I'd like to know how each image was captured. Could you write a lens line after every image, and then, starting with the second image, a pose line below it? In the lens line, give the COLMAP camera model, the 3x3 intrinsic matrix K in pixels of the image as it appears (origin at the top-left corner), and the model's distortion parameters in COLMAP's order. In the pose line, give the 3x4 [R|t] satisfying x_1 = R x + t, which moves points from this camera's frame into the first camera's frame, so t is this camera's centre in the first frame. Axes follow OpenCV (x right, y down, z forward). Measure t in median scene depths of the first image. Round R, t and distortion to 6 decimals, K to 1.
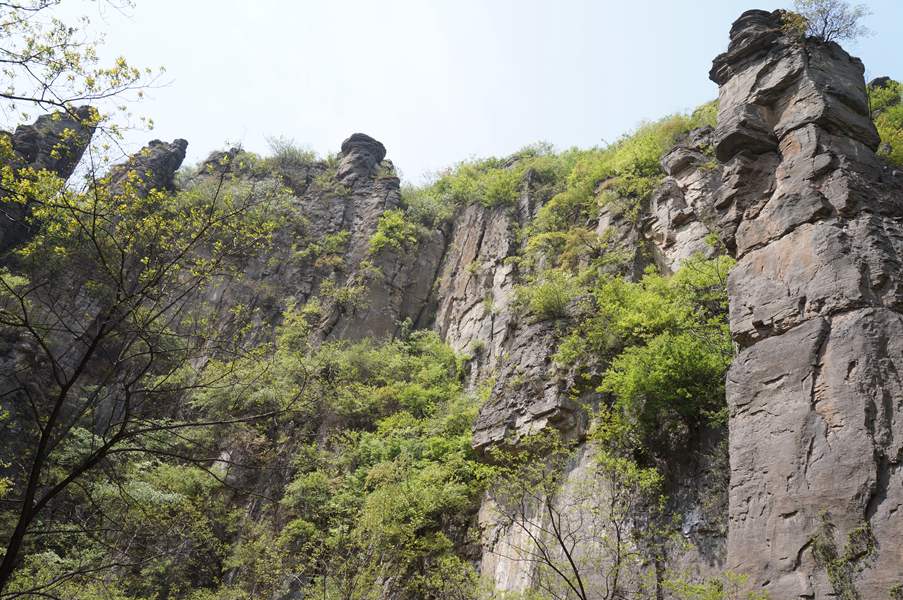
lens RADIAL K [[790.8, 0, 451.5], [0, 790.8, 300.0], [0, 0, 1]] dist [-0.017575, 0.010813]
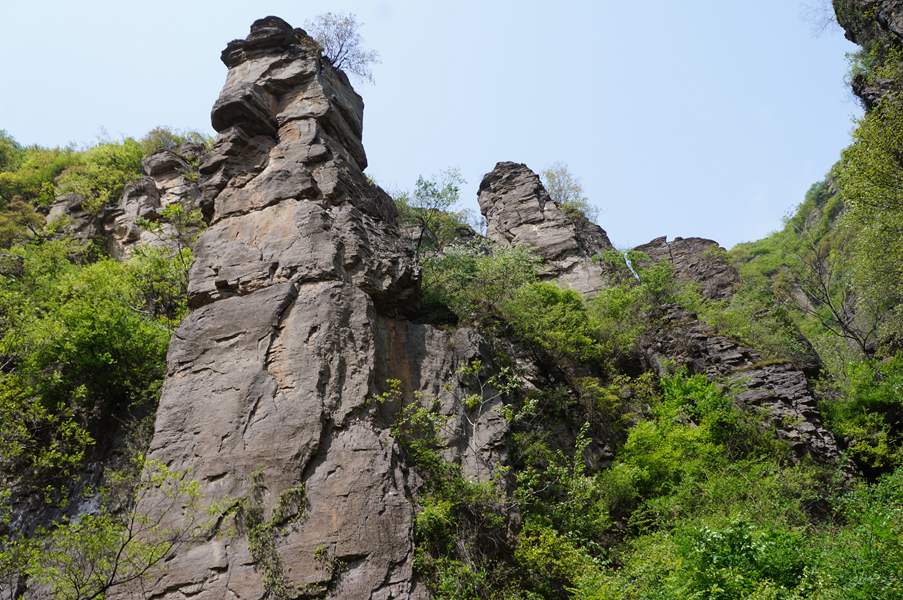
lens RADIAL K [[778.2, 0, 451.5], [0, 778.2, 300.0], [0, 0, 1]] dist [0.000075, 0.007424]
pose [[0.759658, 0.244720, 0.602521, 0.065629], [-0.162228, 0.968516, -0.188835, 0.168061], [-0.629763, 0.045705, 0.775442, 0.168307]]
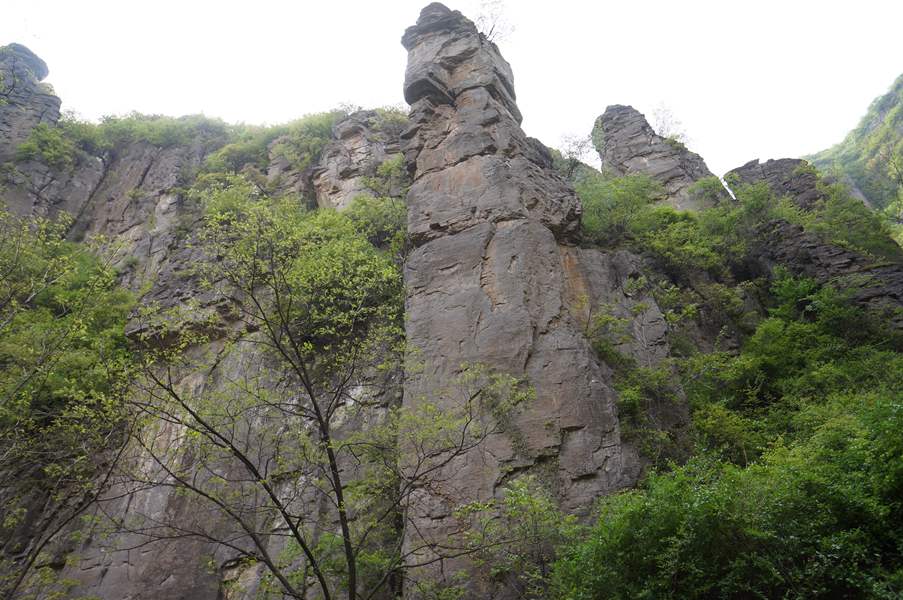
lens RADIAL K [[615.9, 0, 451.5], [0, 615.9, 300.0], [0, 0, 1]] dist [0.006831, 0.001441]
pose [[0.847805, 0.135536, 0.512696, -0.038565], [-0.134231, 0.990151, -0.039789, 0.169085], [-0.513039, -0.035087, 0.857648, 0.207729]]
